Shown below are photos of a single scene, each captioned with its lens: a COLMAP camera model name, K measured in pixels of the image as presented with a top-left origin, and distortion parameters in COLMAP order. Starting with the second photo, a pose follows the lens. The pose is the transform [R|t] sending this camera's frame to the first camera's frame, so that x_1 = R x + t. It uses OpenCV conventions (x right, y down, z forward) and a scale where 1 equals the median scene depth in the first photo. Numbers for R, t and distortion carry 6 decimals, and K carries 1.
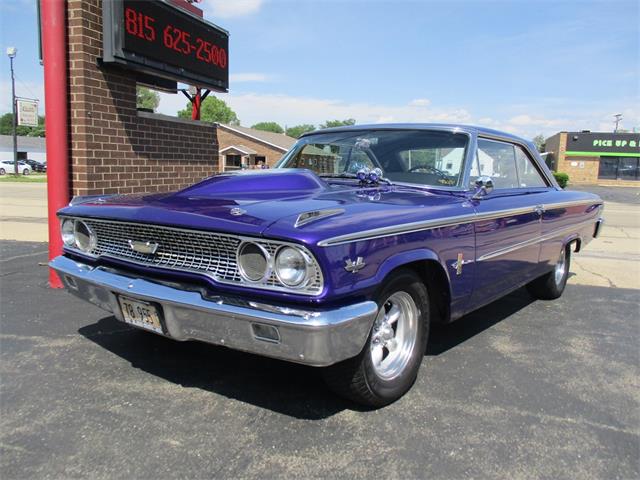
lens RADIAL K [[540.4, 0, 324.2], [0, 540.4, 239.5], [0, 0, 1]] dist [-0.016497, 0.001222]
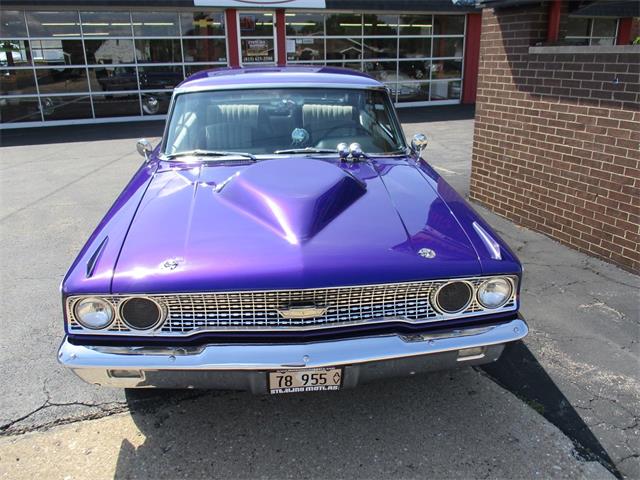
lens RADIAL K [[540.4, 0, 324.2], [0, 540.4, 239.5], [0, 0, 1]] dist [-0.016497, 0.001222]
pose [[-0.788223, 0.181653, -0.587968, 0.554301], [-0.098008, 0.906191, 0.411355, -0.297971], [0.607535, 0.381865, -0.696477, 1.625414]]
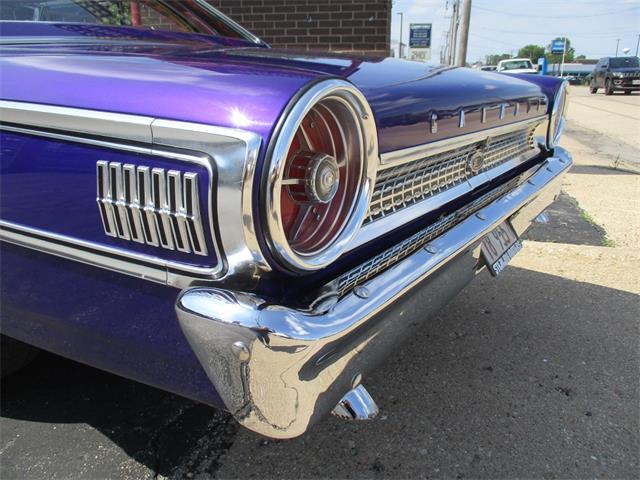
lens RADIAL K [[539.1, 0, 322.8], [0, 539.1, 239.9], [0, 0, 1]] dist [-0.024674, 0.012542]
pose [[0.075824, 0.275271, -0.958372, 0.750741], [-0.137574, 0.954835, 0.263371, -0.101381], [0.987585, 0.111877, 0.110270, 1.199952]]
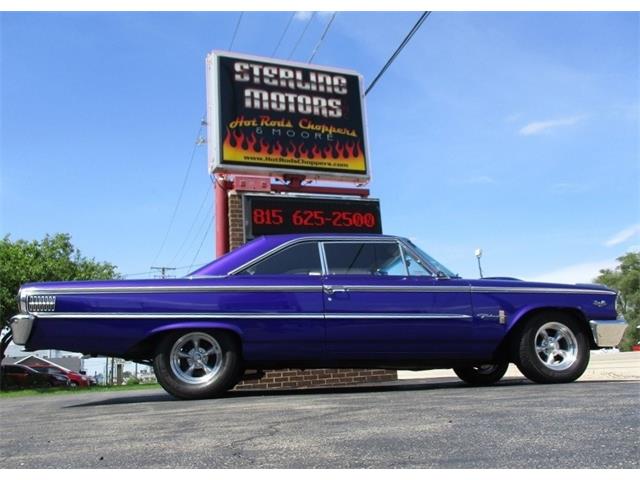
lens RADIAL K [[565.8, 0, 324.7], [0, 565.8, 237.2], [0, 0, 1]] dist [-0.017186, 0.004818]
pose [[0.607376, -0.243482, -0.756182, 0.952287], [-0.030410, 0.944049, -0.328400, 0.185783], [0.793833, 0.222458, 0.565988, 0.207237]]
